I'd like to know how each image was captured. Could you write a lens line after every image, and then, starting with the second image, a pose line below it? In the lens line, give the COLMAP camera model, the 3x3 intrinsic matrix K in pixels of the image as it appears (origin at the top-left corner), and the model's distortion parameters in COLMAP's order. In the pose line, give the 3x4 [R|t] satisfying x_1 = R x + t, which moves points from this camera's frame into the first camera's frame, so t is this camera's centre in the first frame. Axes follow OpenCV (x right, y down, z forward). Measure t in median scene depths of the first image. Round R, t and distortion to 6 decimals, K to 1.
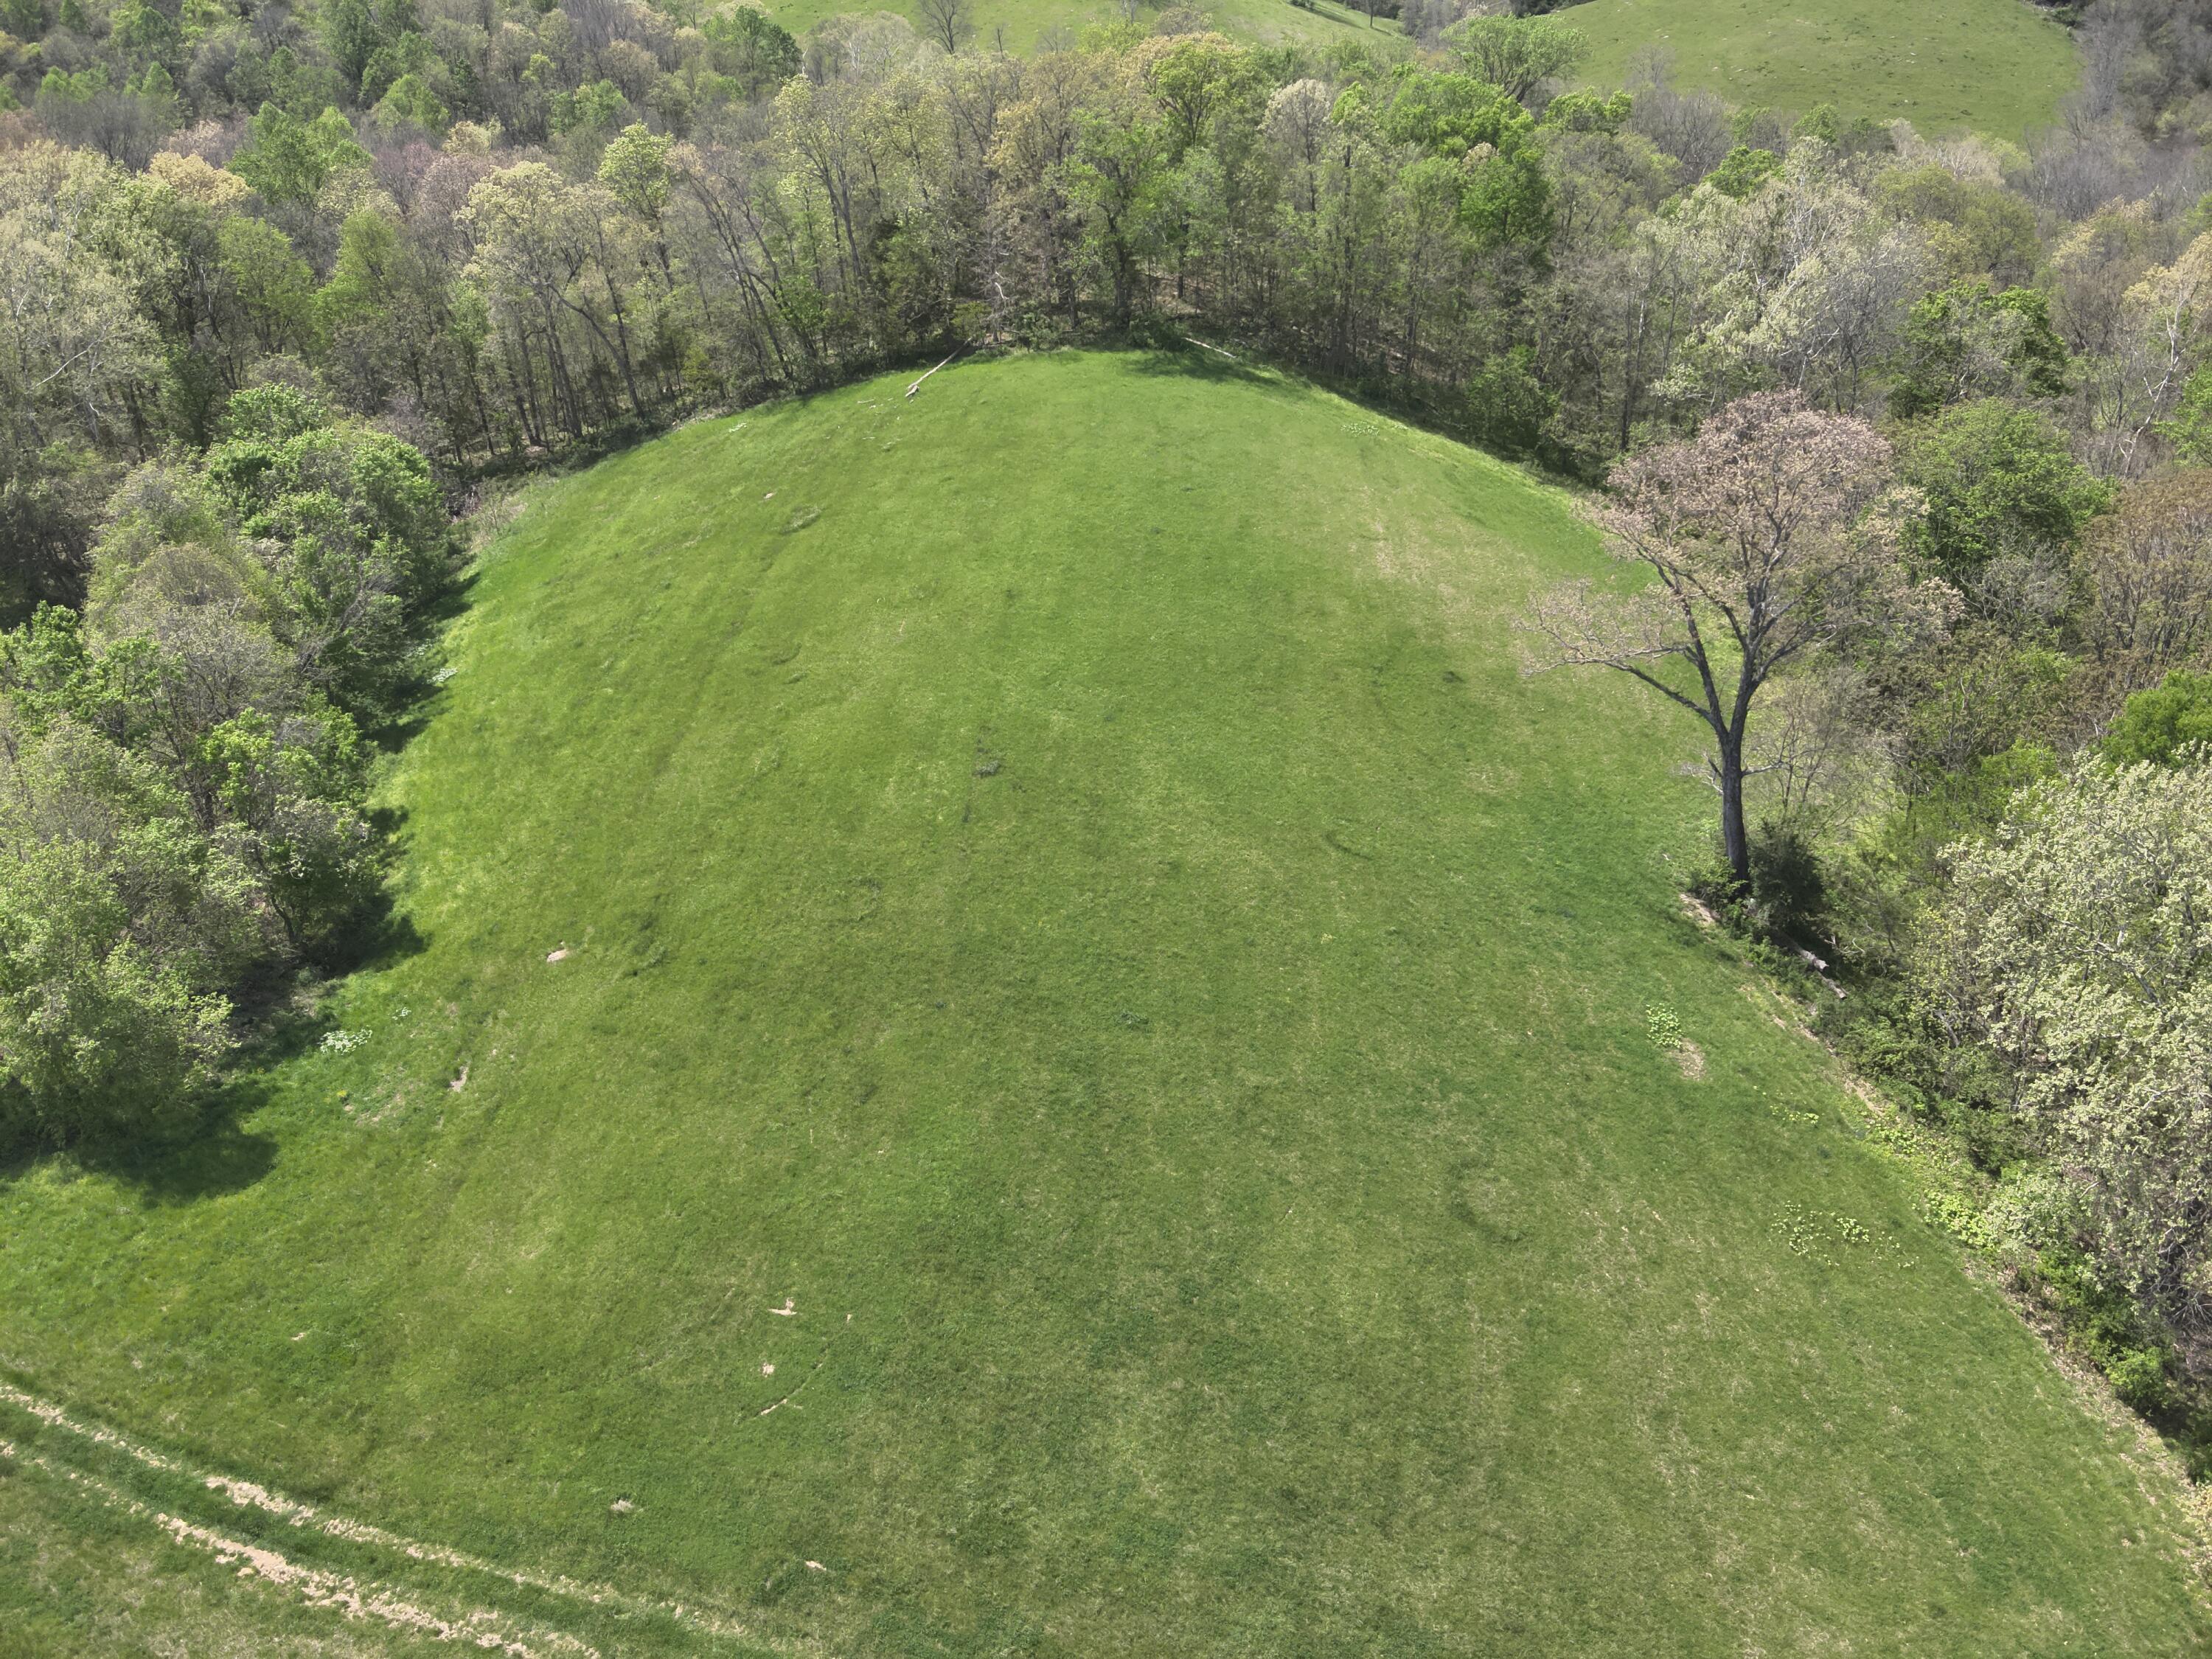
lens RADIAL K [[1583.4, 0, 1105.2], [0, 1583.4, 838.8], [0, 0, 1]] dist [0.108657, -0.189811]
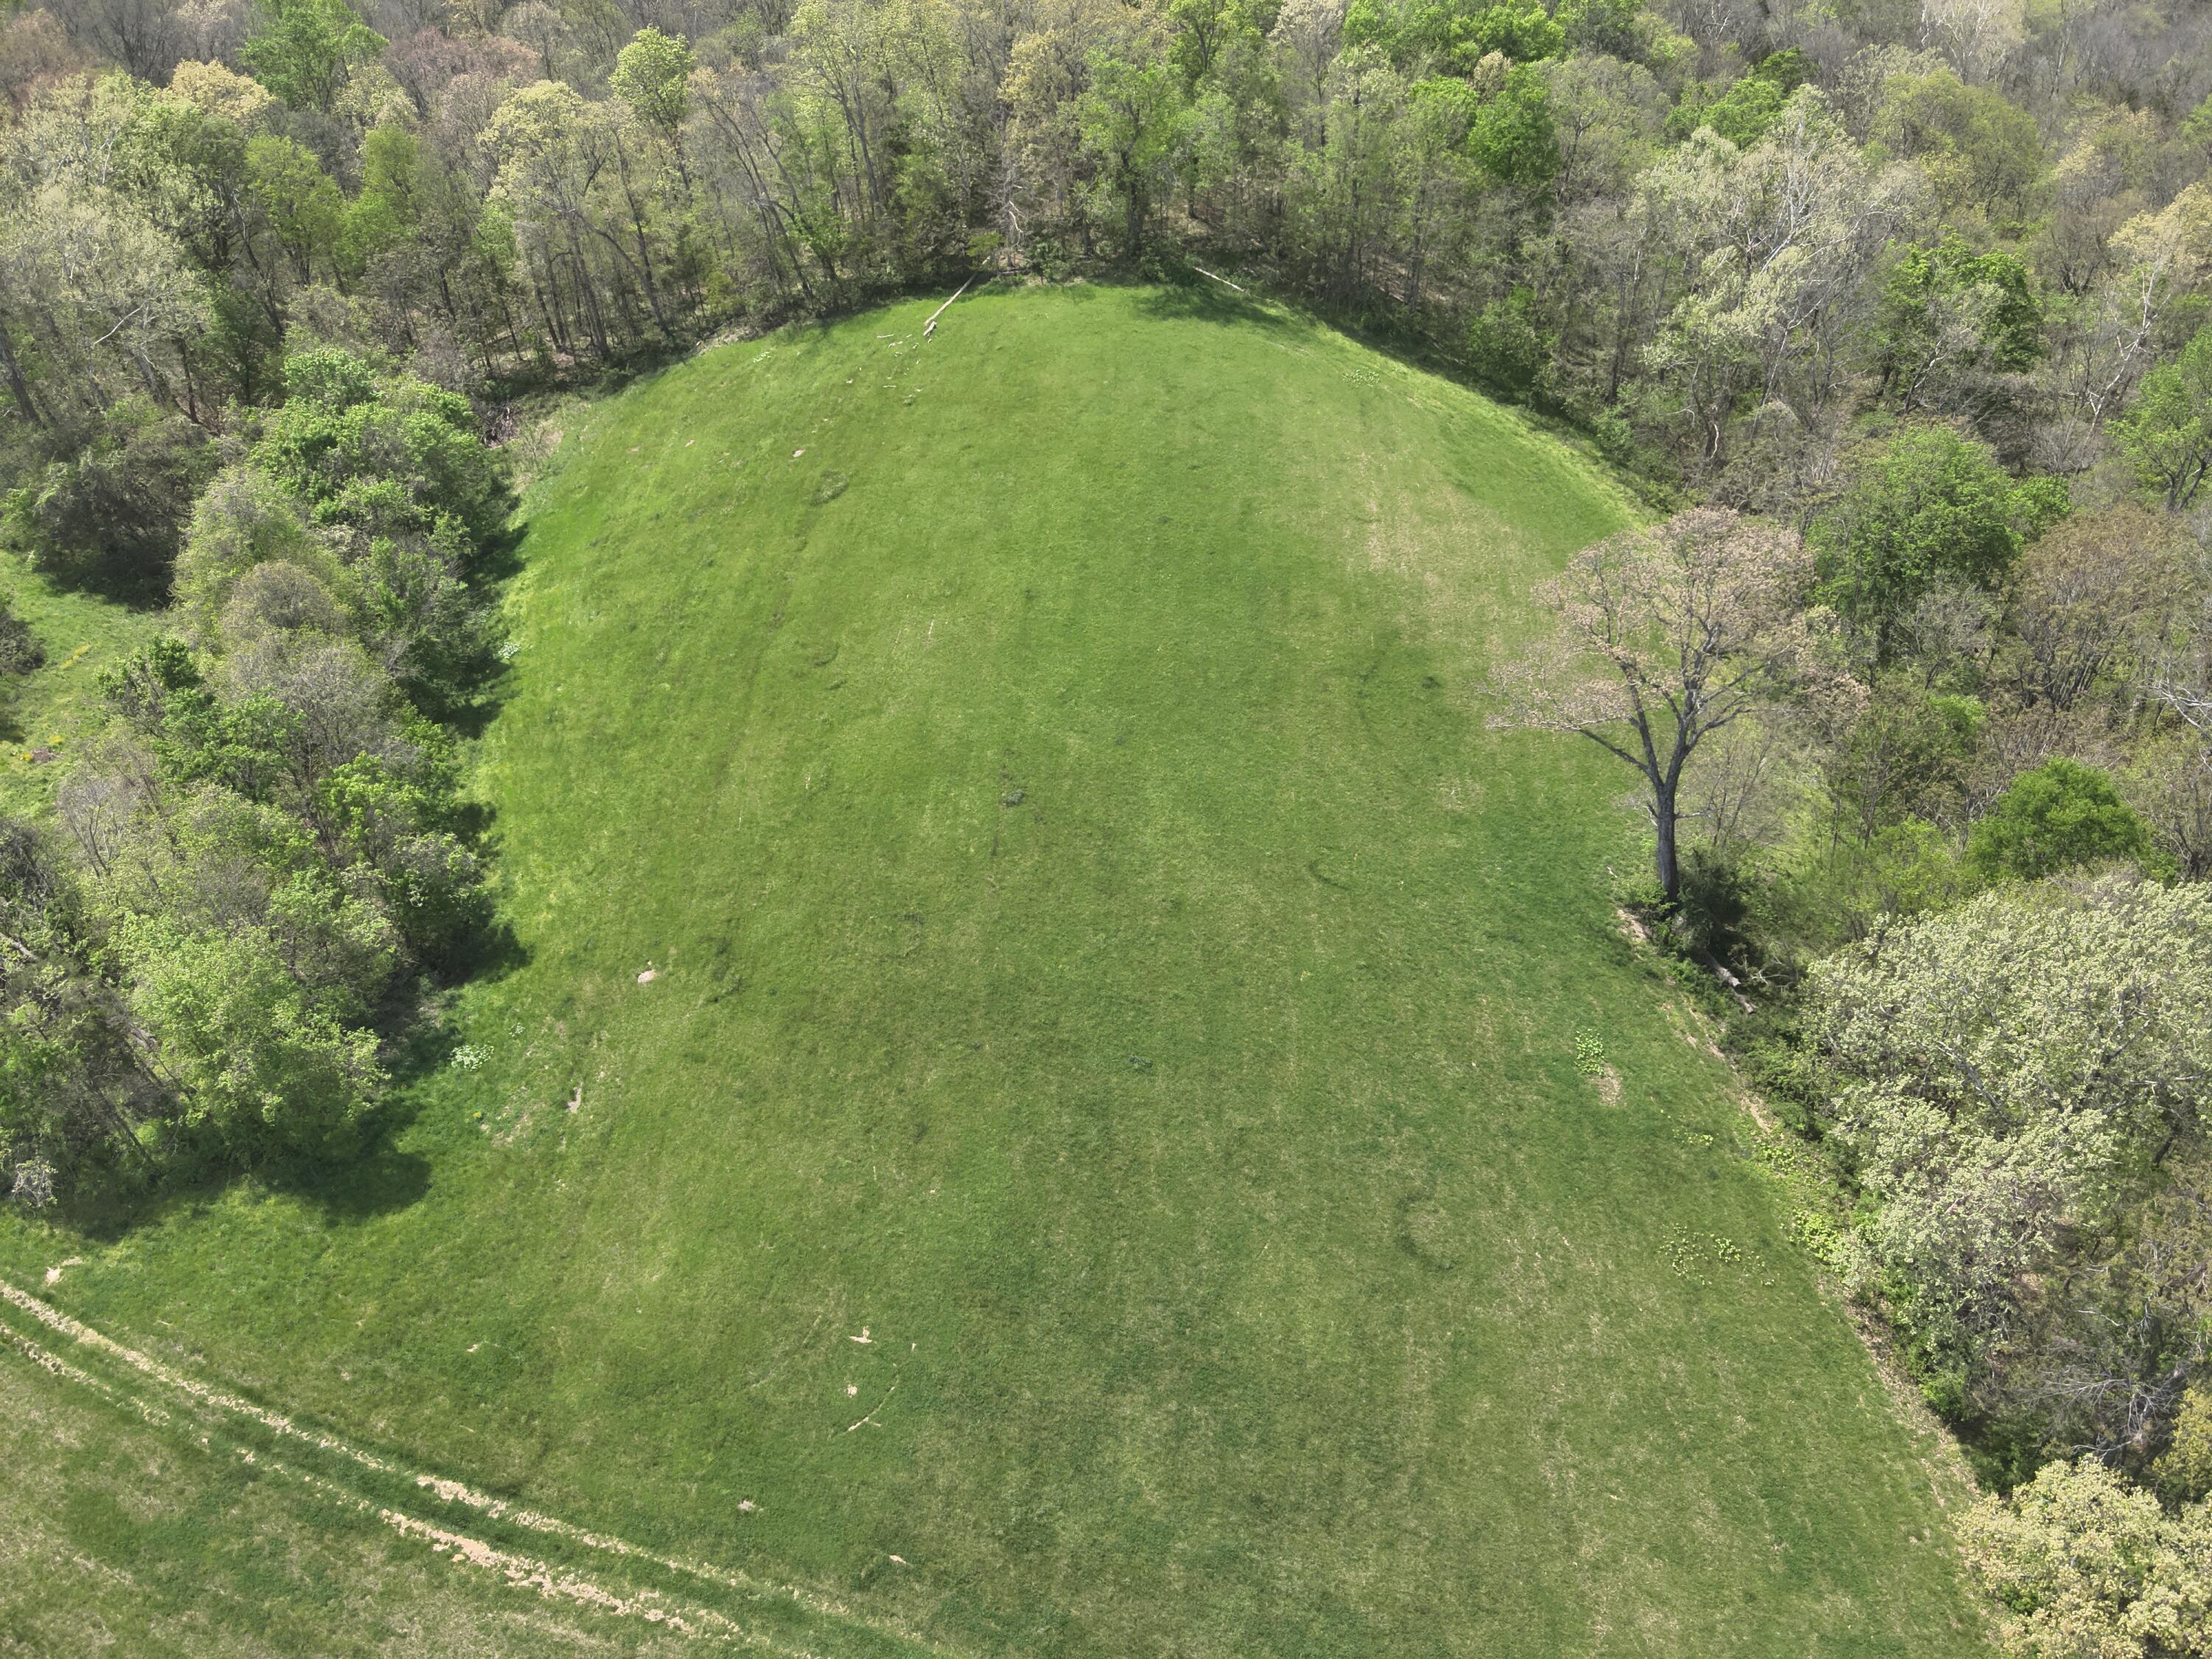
lens RADIAL K [[1585.5, 0, 1106.0], [0, 1585.5, 829.5], [0, 0, 1]] dist [0.121190, -0.206584]
pose [[0.999983, 0.005076, -0.002953, -0.004441], [-0.004624, 0.990575, 0.136893, -0.200102], [0.003620, -0.136877, 0.990581, -0.143649]]
